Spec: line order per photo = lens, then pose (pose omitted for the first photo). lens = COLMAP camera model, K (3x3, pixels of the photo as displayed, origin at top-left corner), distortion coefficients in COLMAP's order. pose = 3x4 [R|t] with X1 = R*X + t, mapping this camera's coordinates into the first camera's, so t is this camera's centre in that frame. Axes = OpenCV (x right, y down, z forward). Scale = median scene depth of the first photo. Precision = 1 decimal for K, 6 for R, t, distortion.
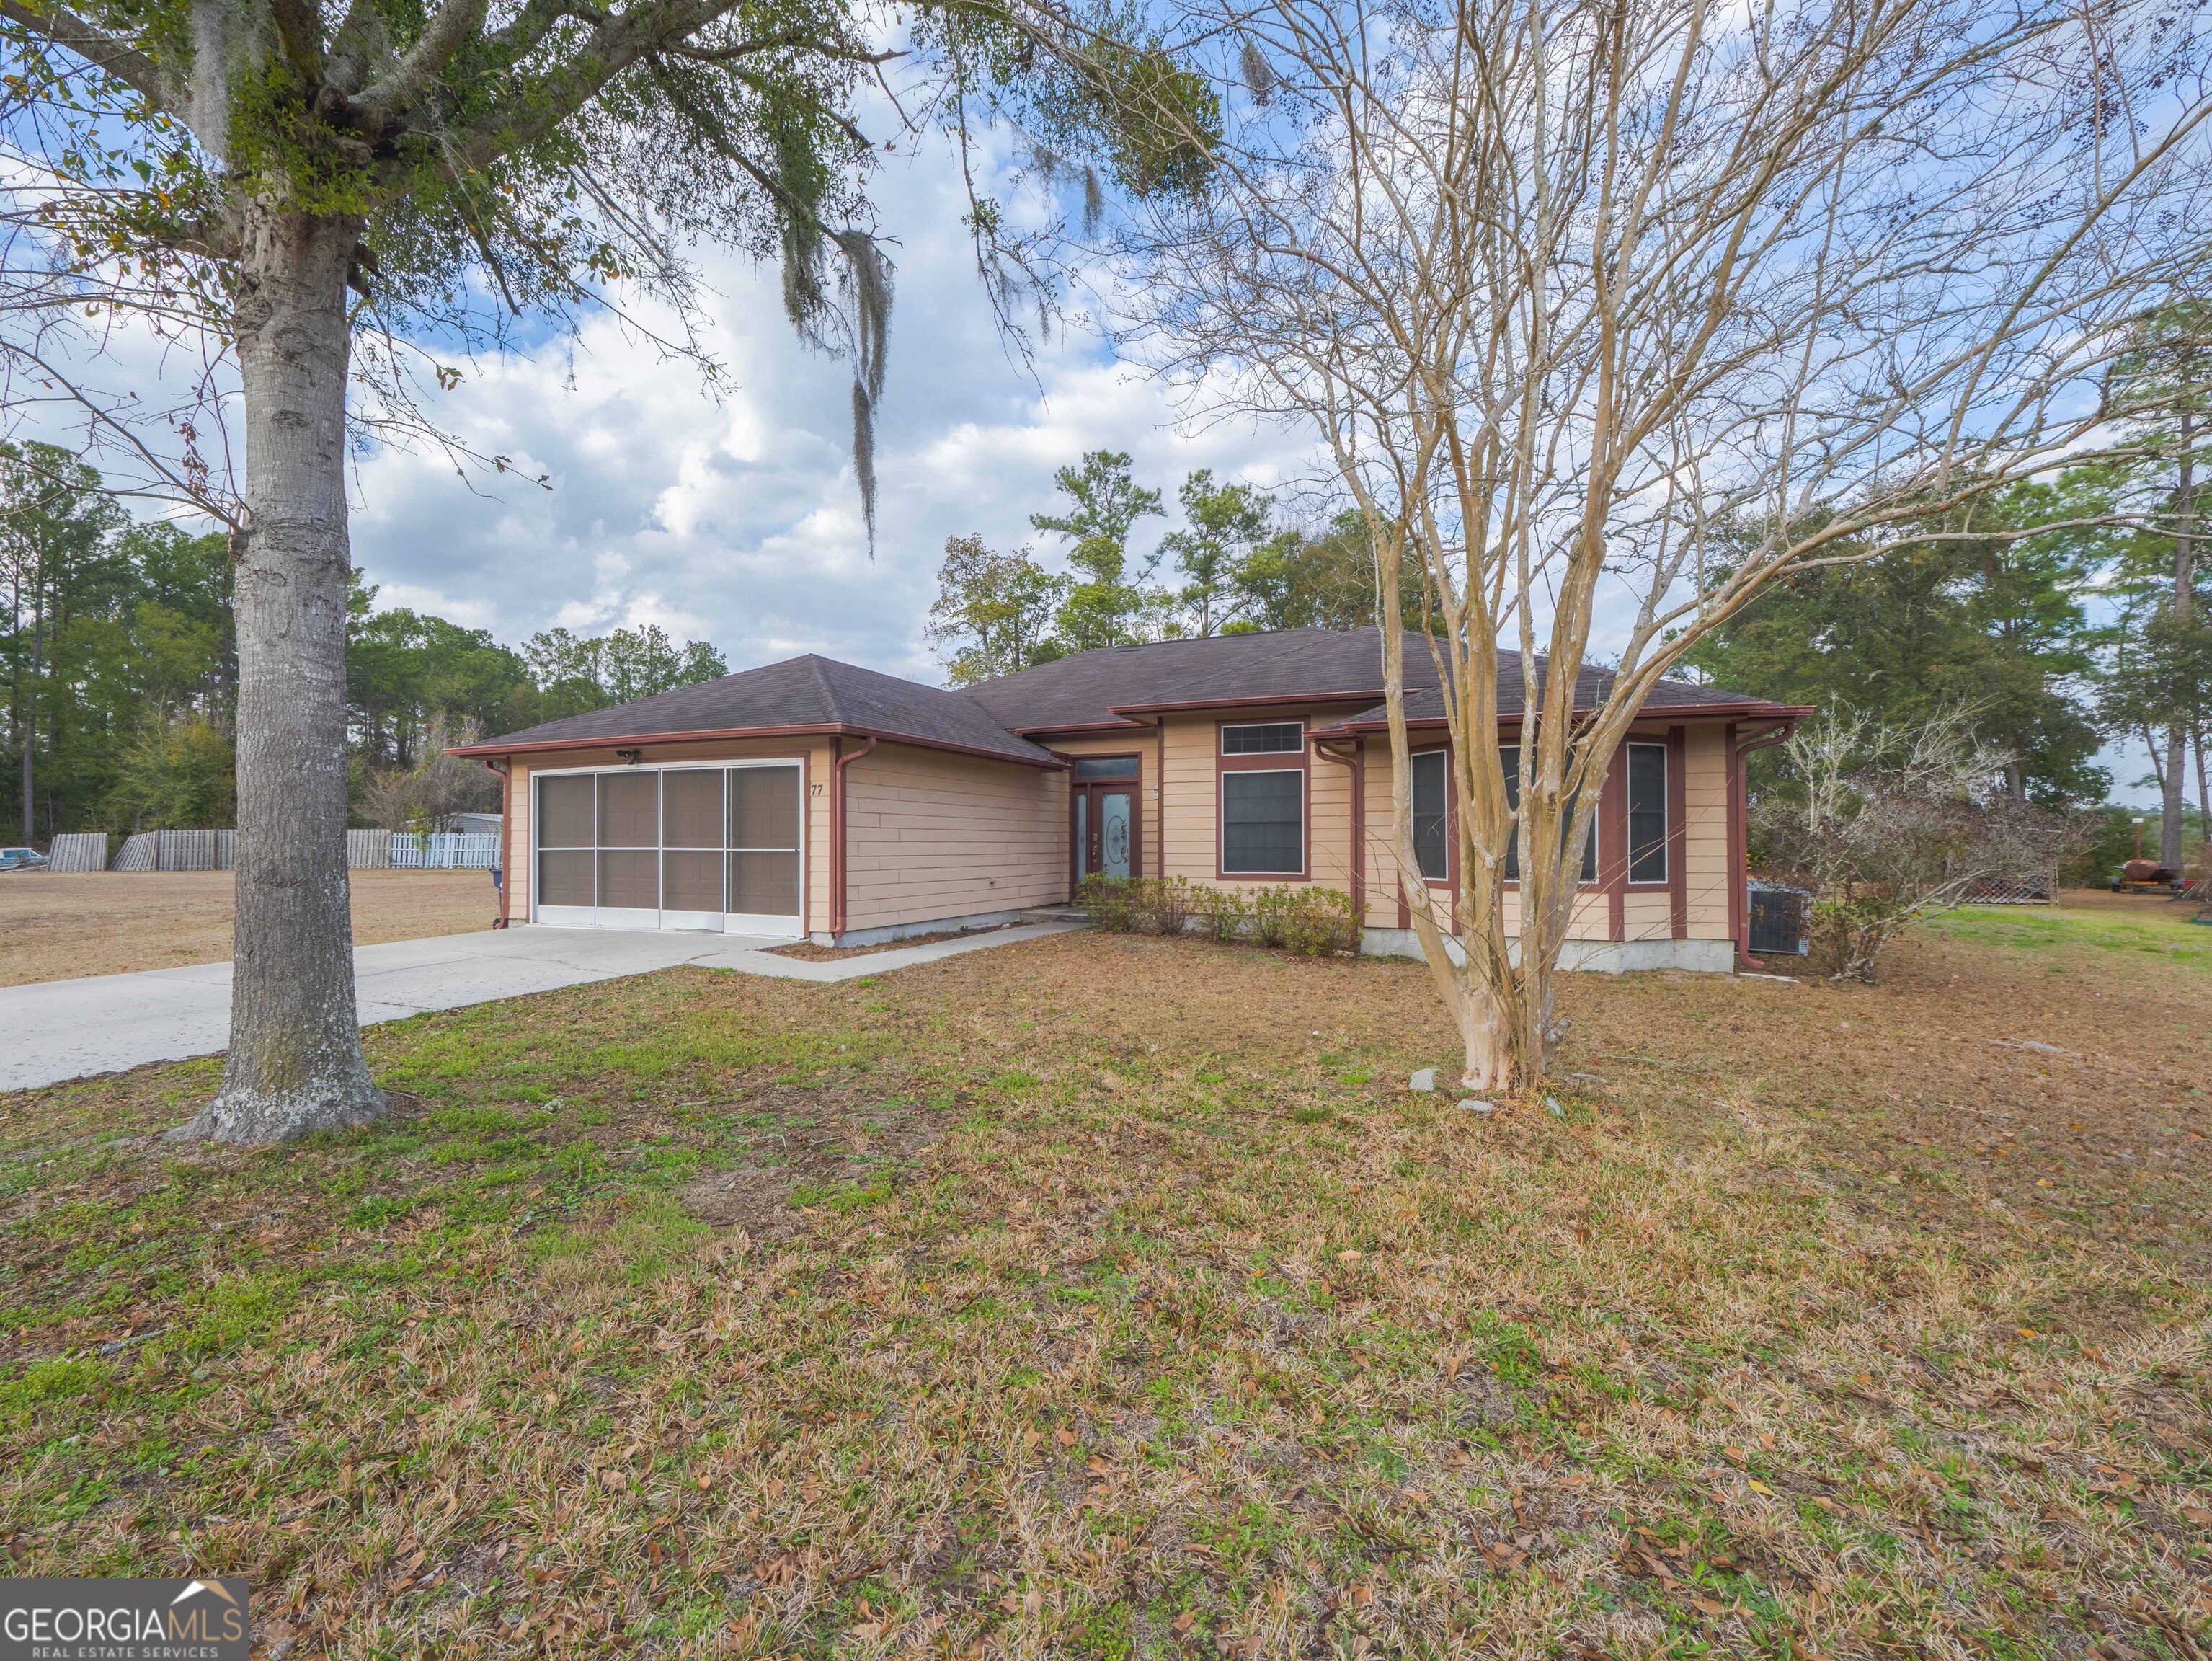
lens RADIAL K [[933.3, 0, 1083.9], [0, 933.3, 836.7], [0, 0, 1]] dist [-0.001017, -0.000254]
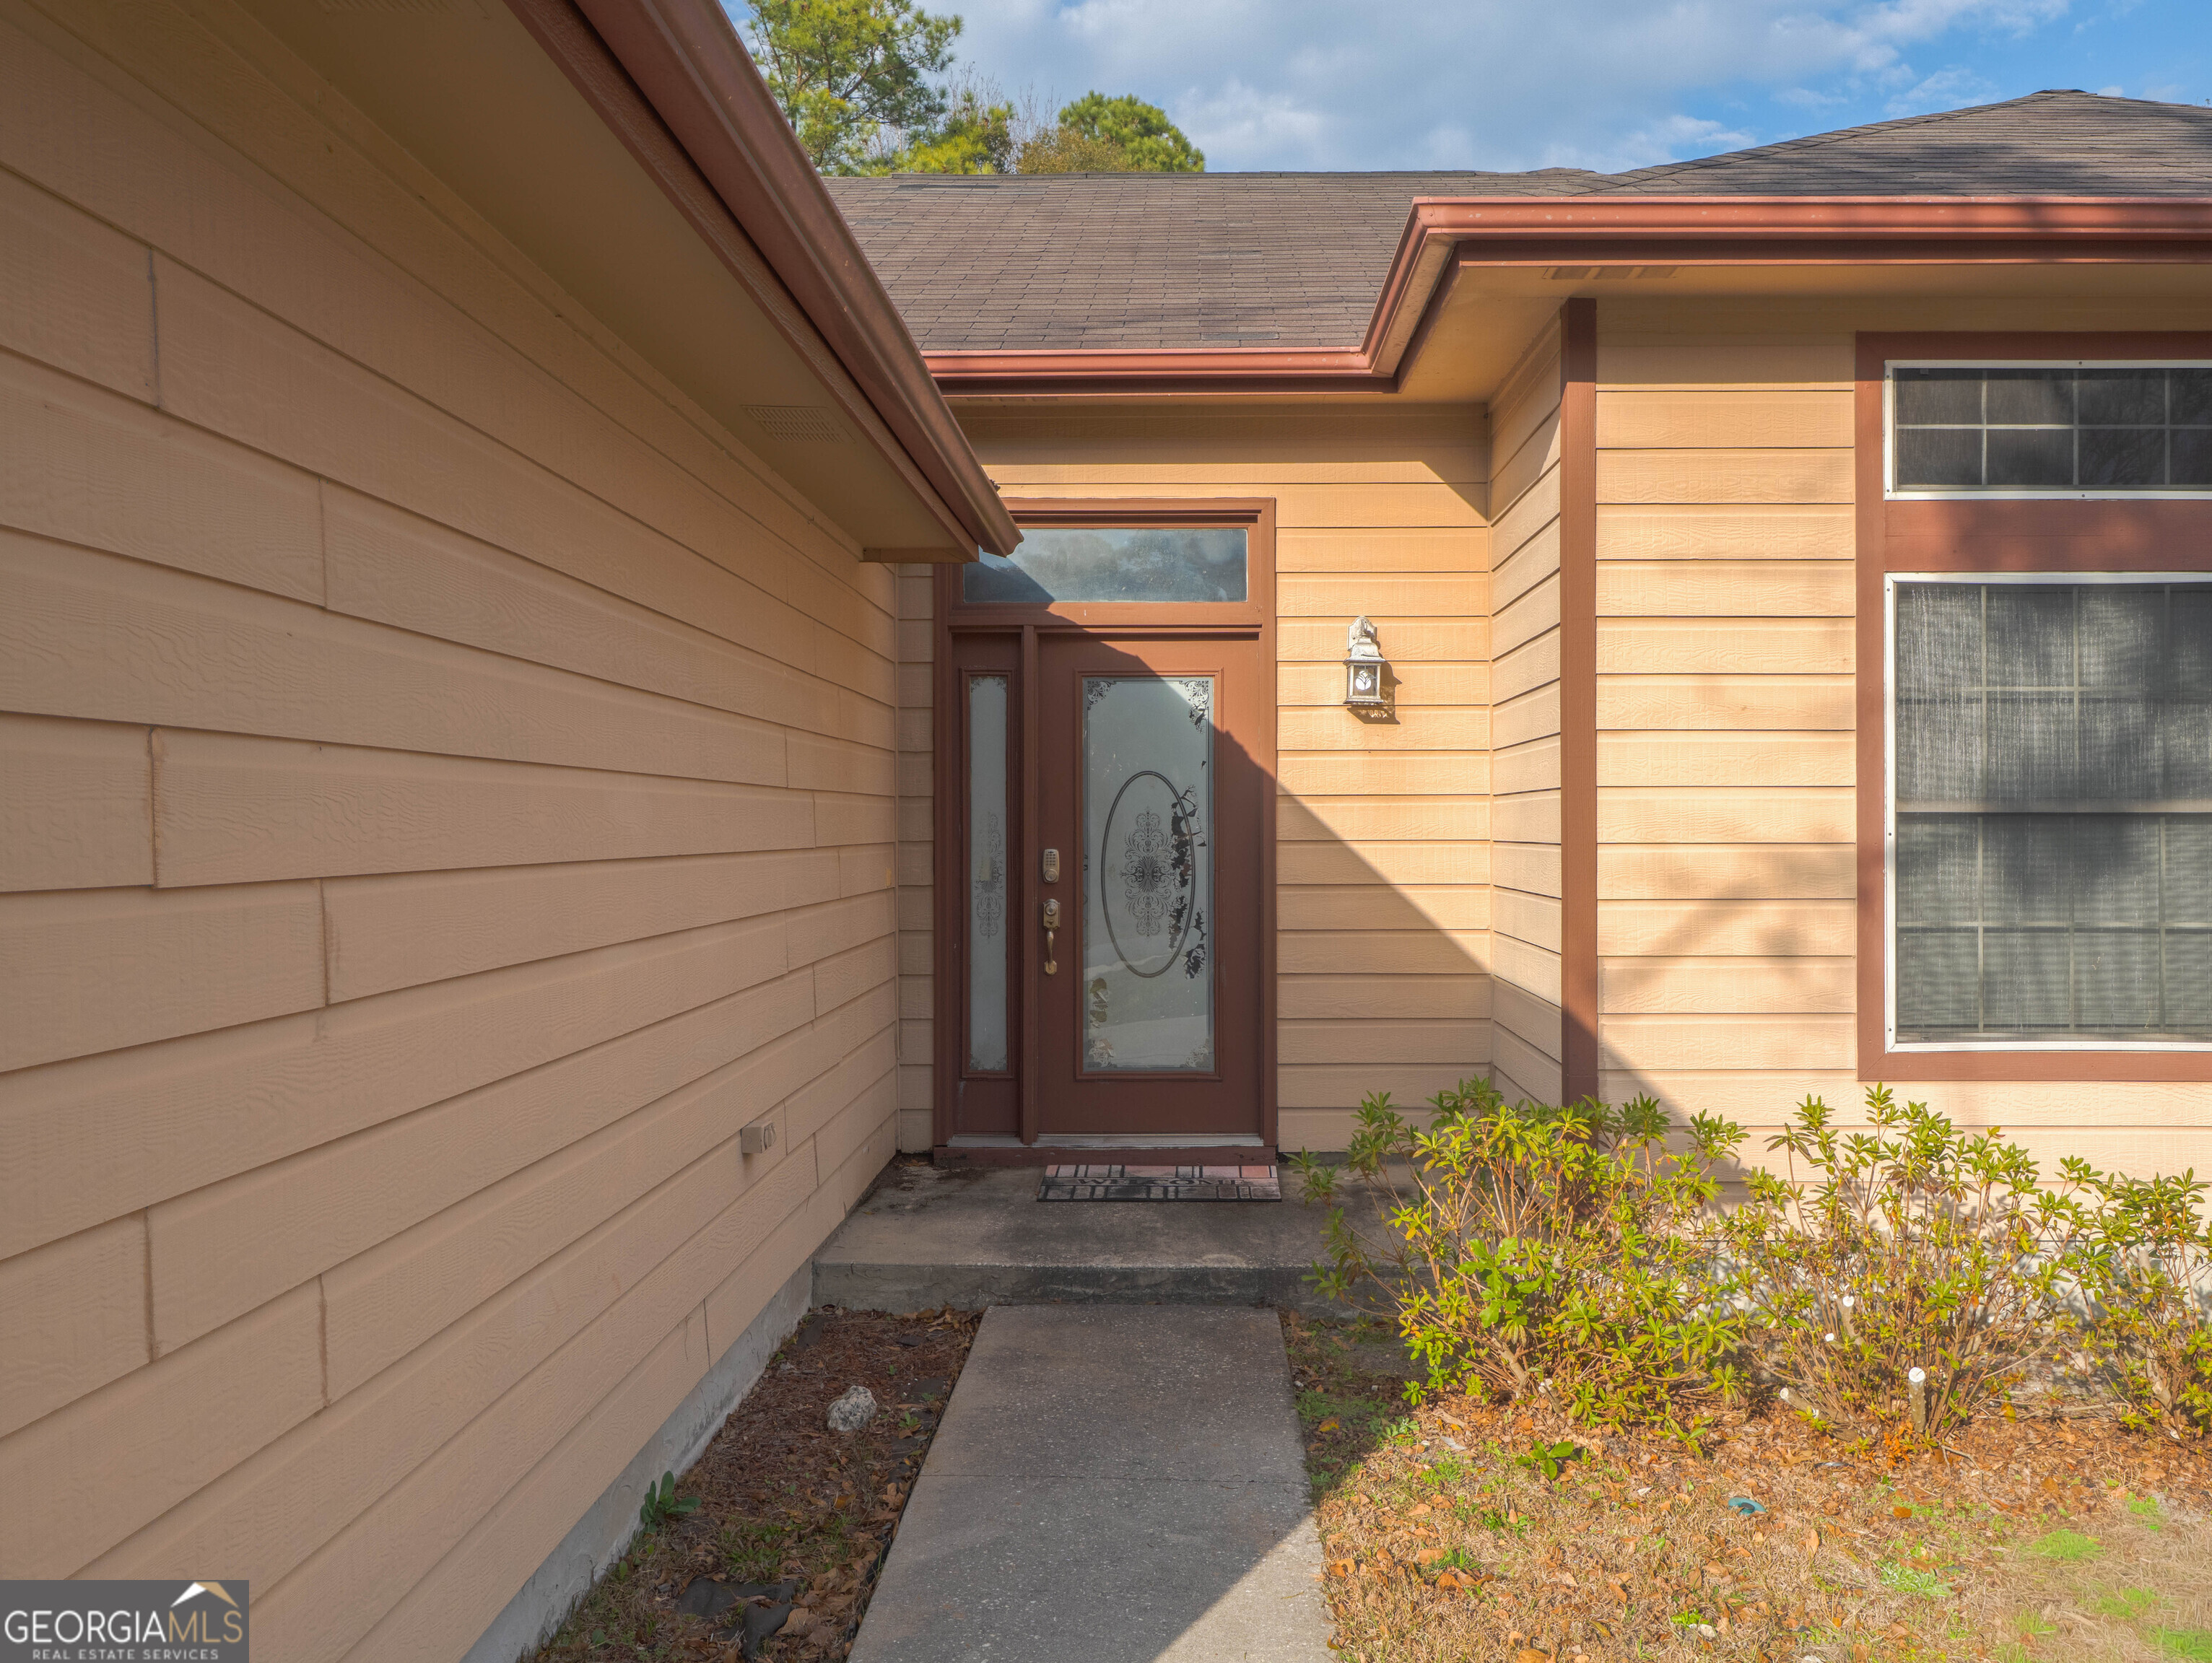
lens RADIAL K [[1826.4, 0, 1106.0], [0, 1826.4, 831.5], [0, 0, 1]] dist [0.005607, 0.002939]
pose [[0.926444, -0.005445, 0.376393, -0.172529], [0.001002, 0.999927, 0.012000, -0.015562], [-0.376431, -0.010740, 0.926382, 0.680514]]
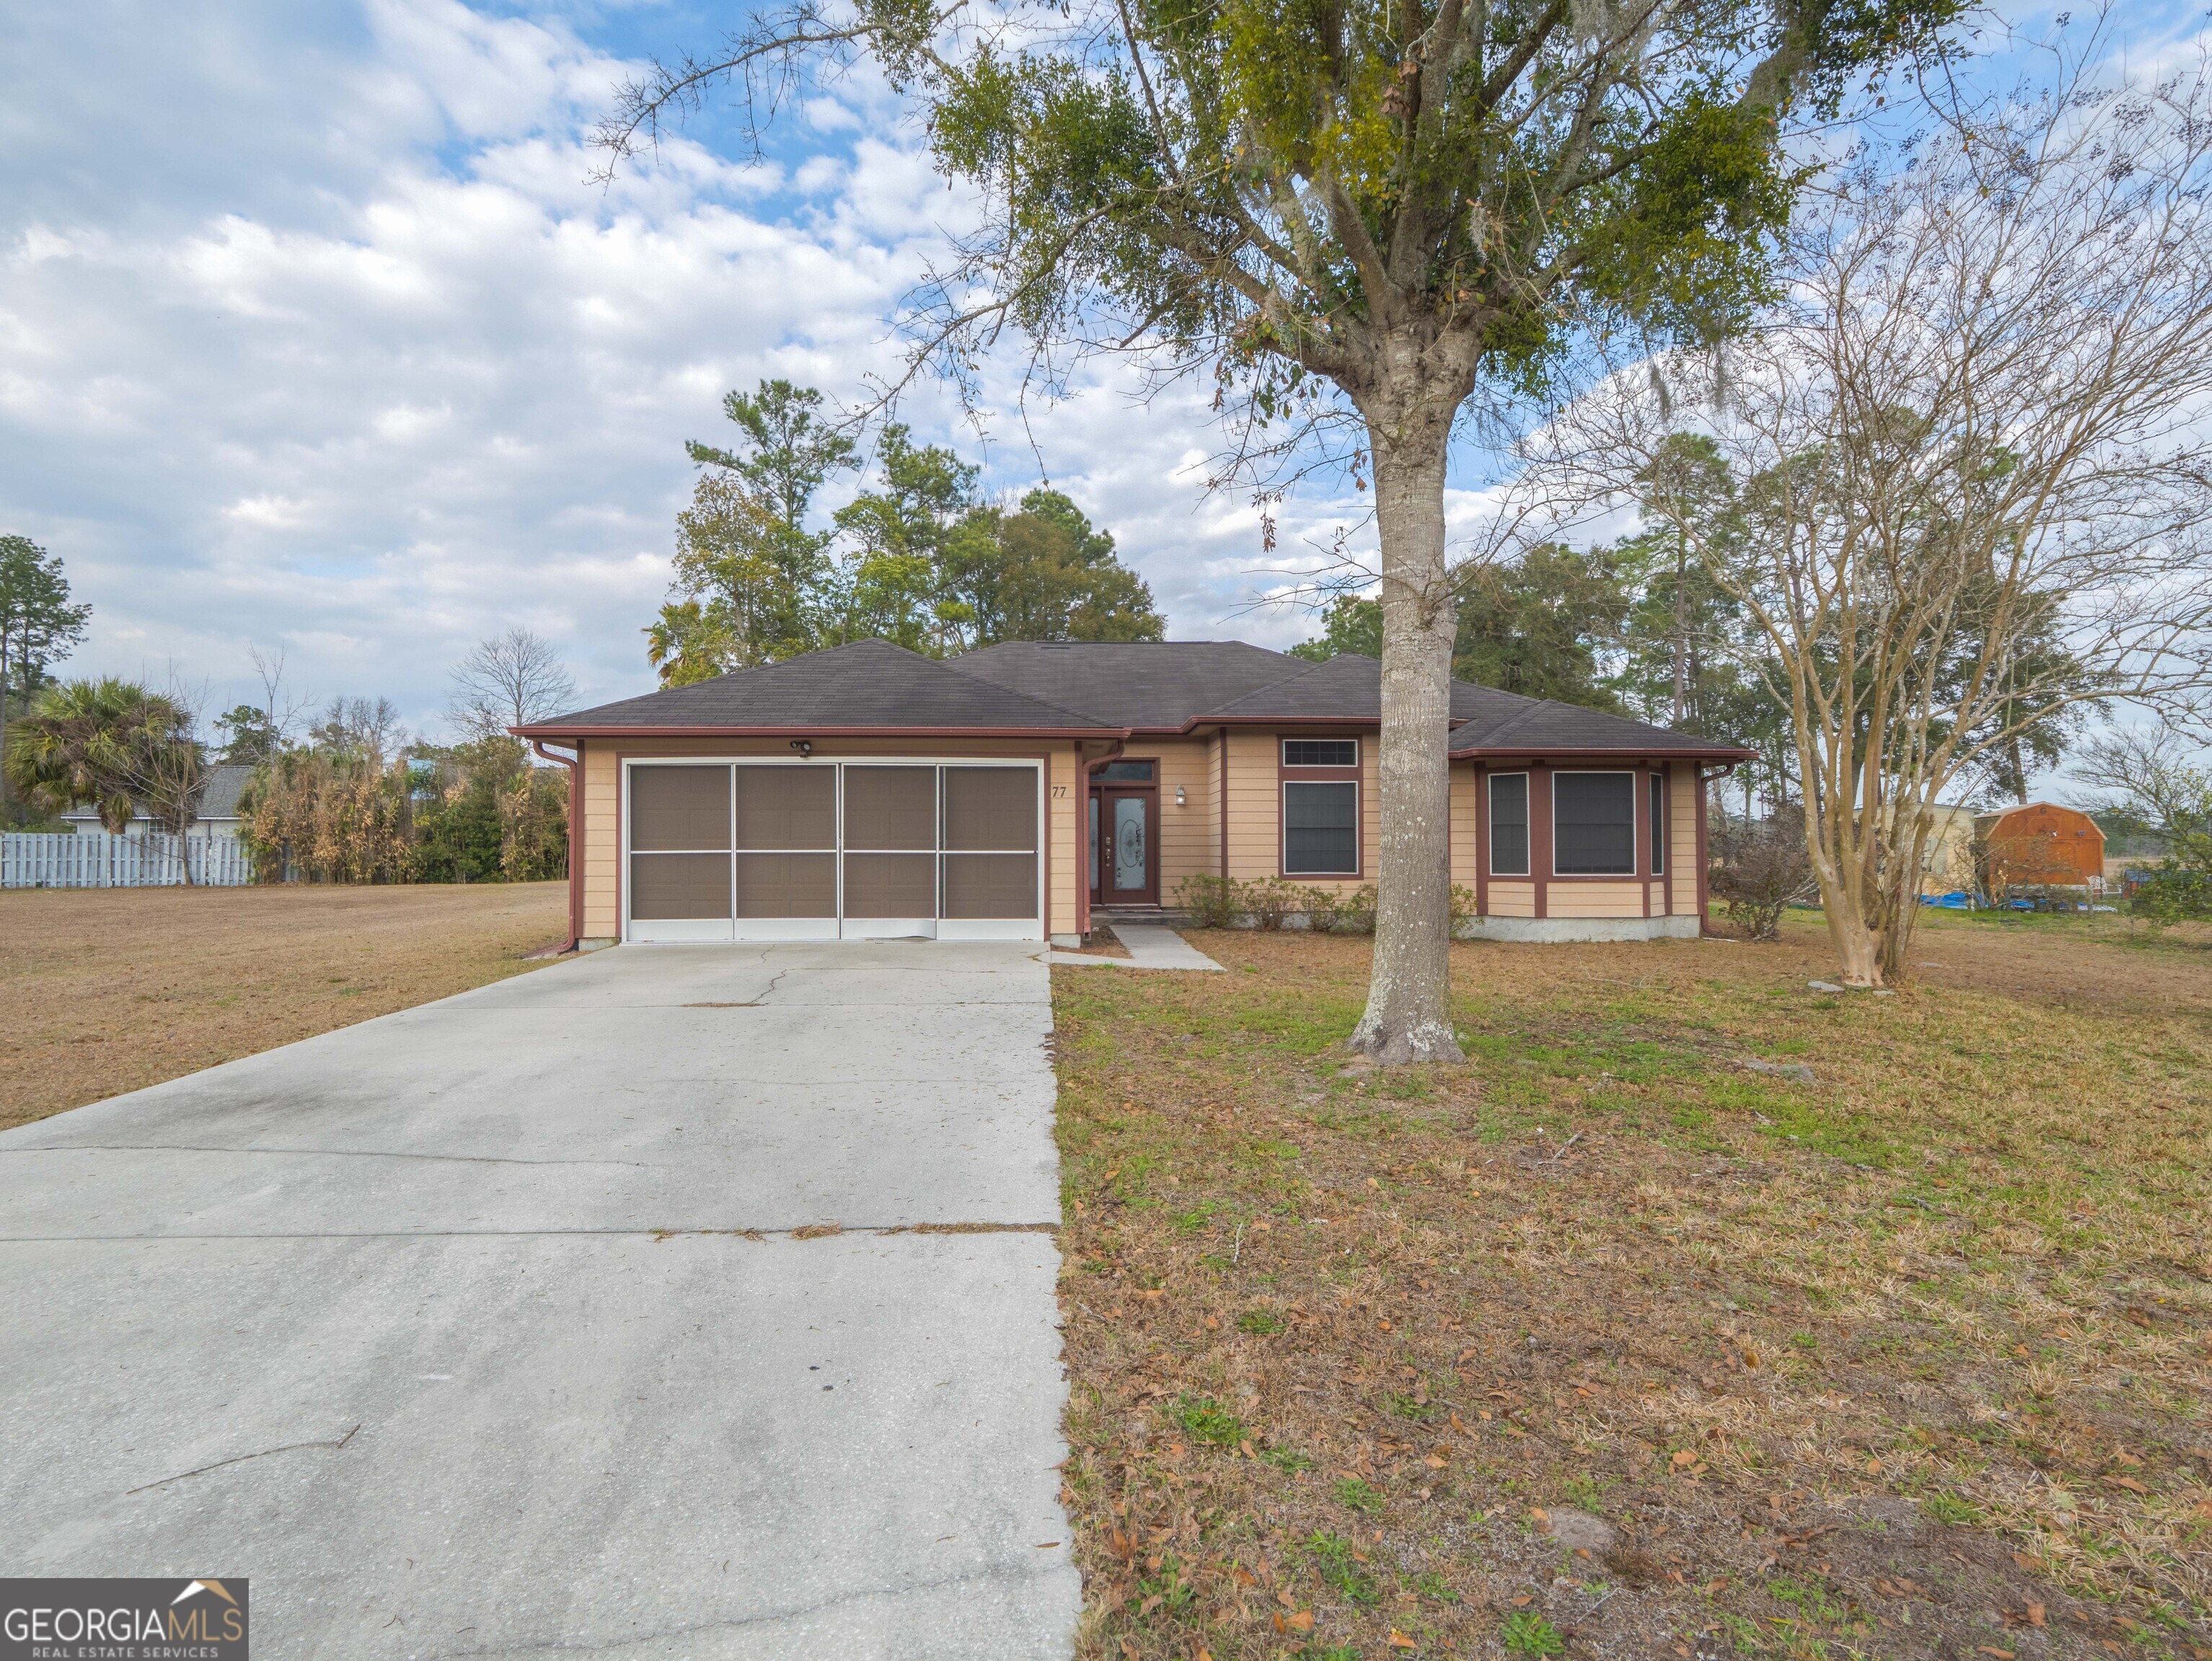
lens RADIAL K [[1131.7, 0, 1093.4], [0, 1131.7, 822.2], [0, 0, 1]] dist [0.003038, -0.000088]
pose [[0.892573, 0.010921, 0.450770, -0.645505], [-0.002307, 0.999804, -0.019654, 0.005032], [-0.450897, 0.016503, 0.892424, -0.082137]]
